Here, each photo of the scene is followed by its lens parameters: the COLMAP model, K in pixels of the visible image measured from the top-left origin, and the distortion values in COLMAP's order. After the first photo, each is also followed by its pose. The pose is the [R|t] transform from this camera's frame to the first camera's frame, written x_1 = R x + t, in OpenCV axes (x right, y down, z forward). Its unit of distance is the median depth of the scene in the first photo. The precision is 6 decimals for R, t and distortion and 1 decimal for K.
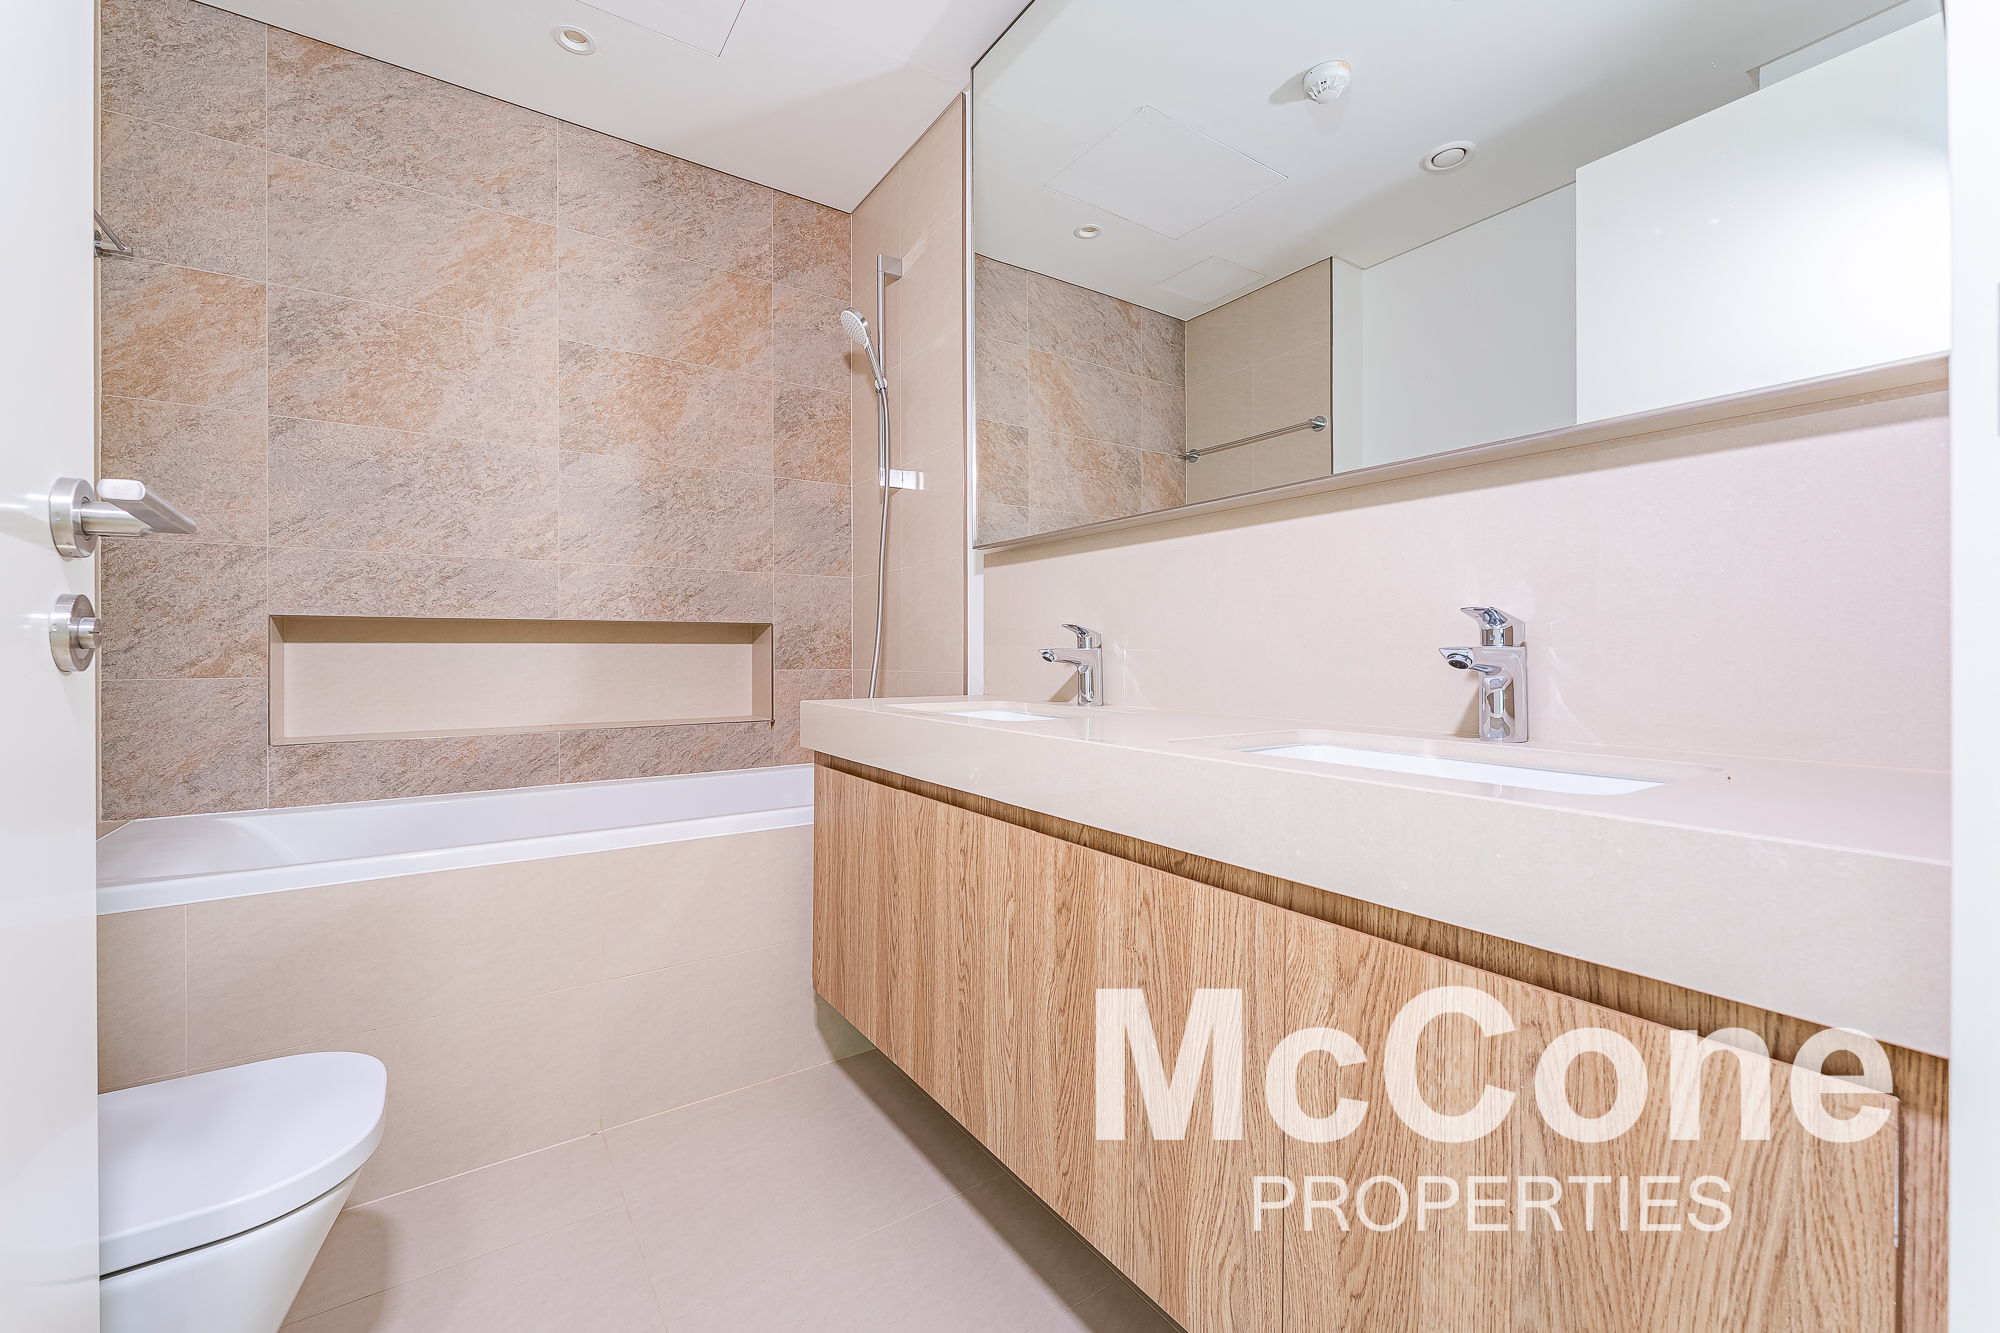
lens RADIAL K [[803.5, 0, 1001.6], [0, 803.5, 658.9], [0, 0, 1]] dist [-0.000881, 0.000189]
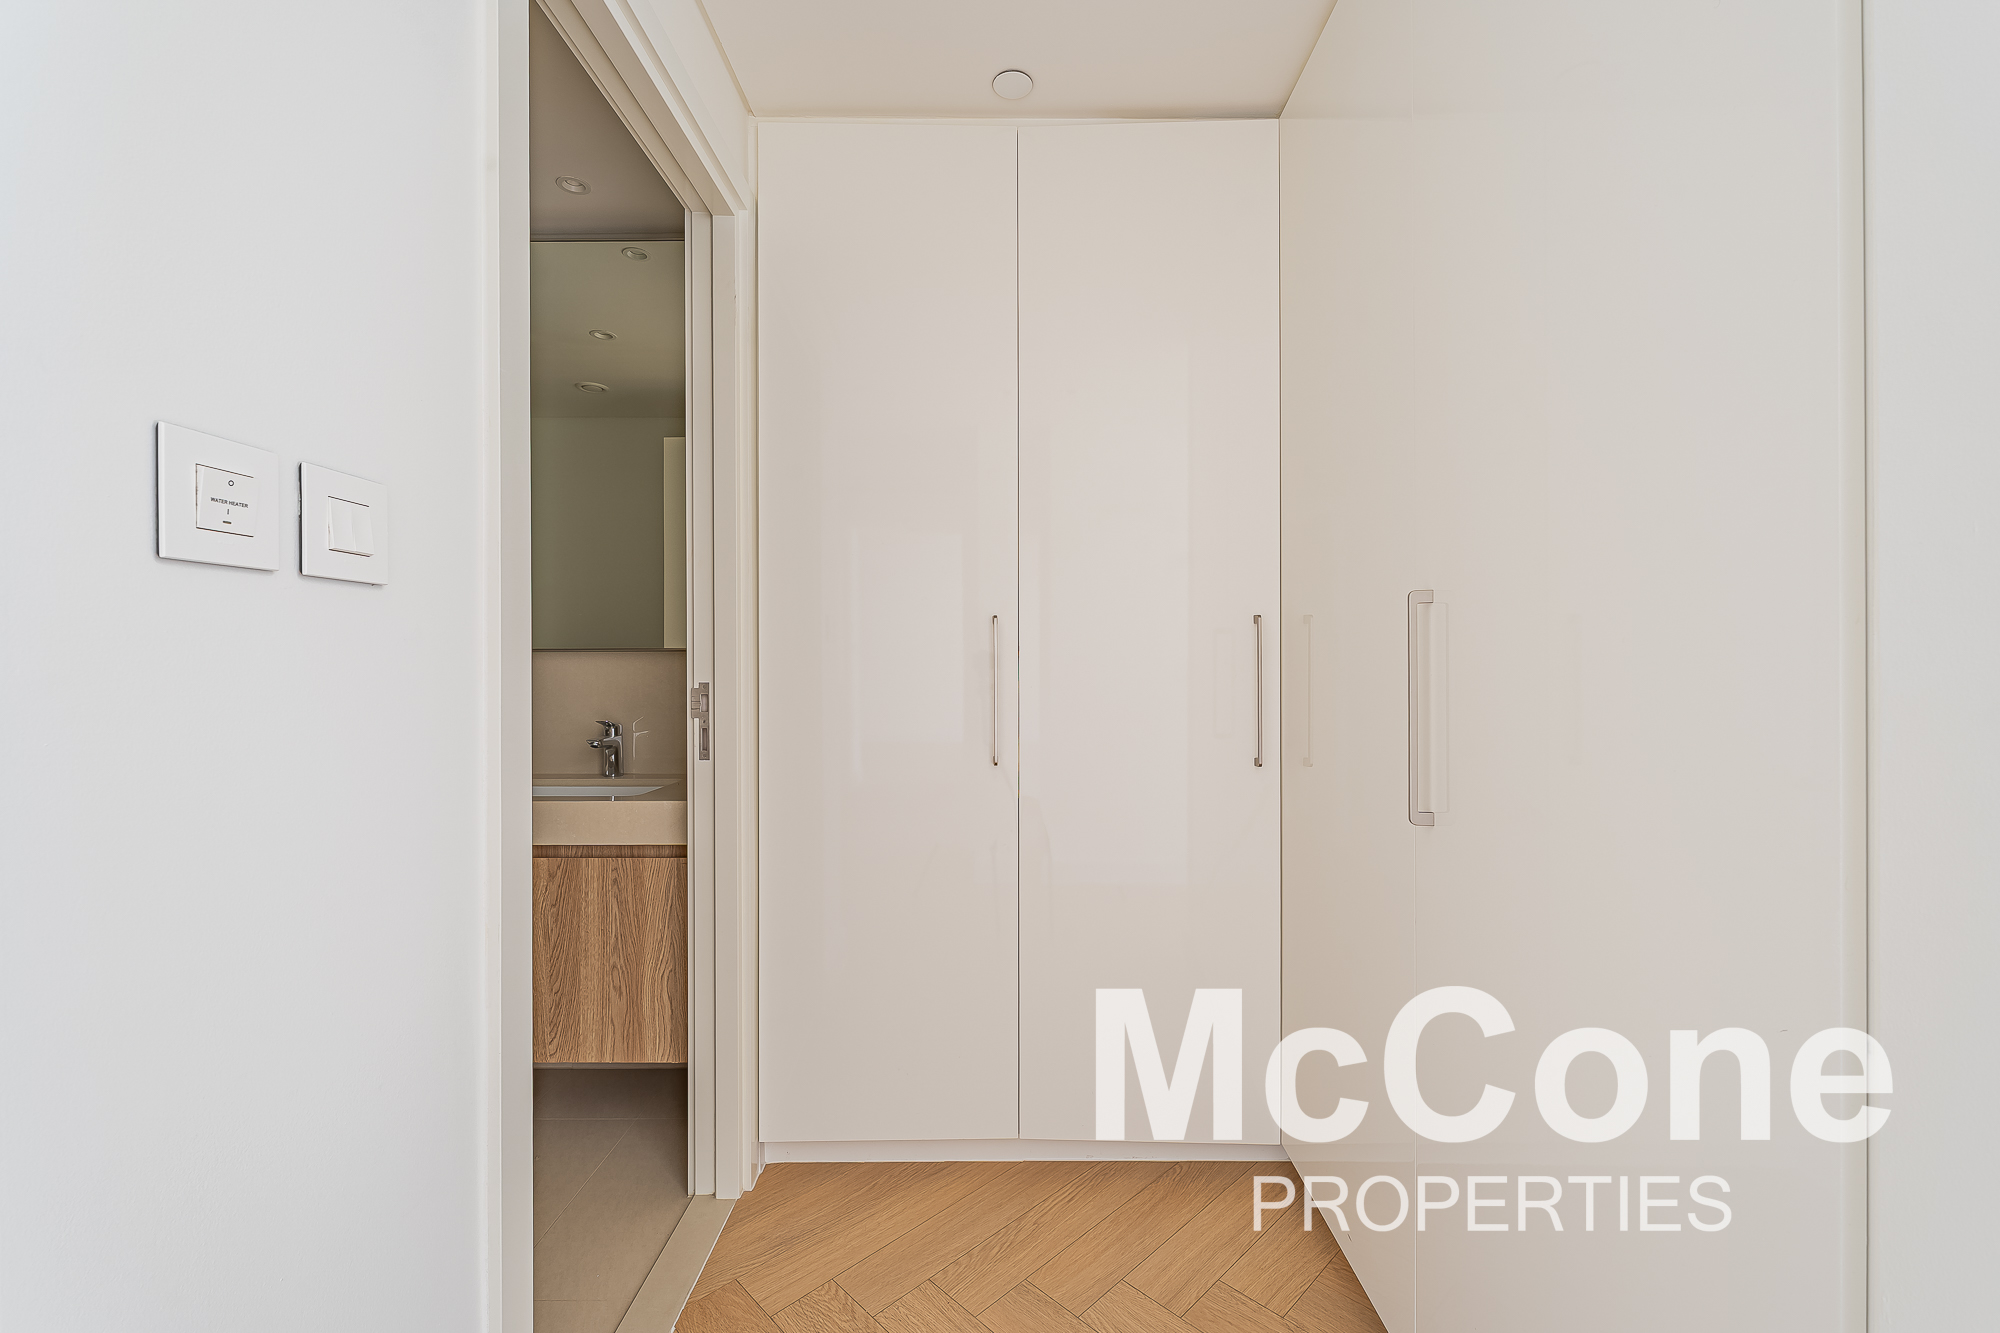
lens RADIAL K [[824.2, 0, 999.5], [0, 824.2, 657.3], [0, 0, 1]] dist [-0.002732, -0.000453]
pose [[0.581539, -0.000849, 0.813518, -0.627720], [0.007577, 0.999962, -0.004373, -0.207446], [-0.813483, 0.008707, 0.581523, -1.217469]]
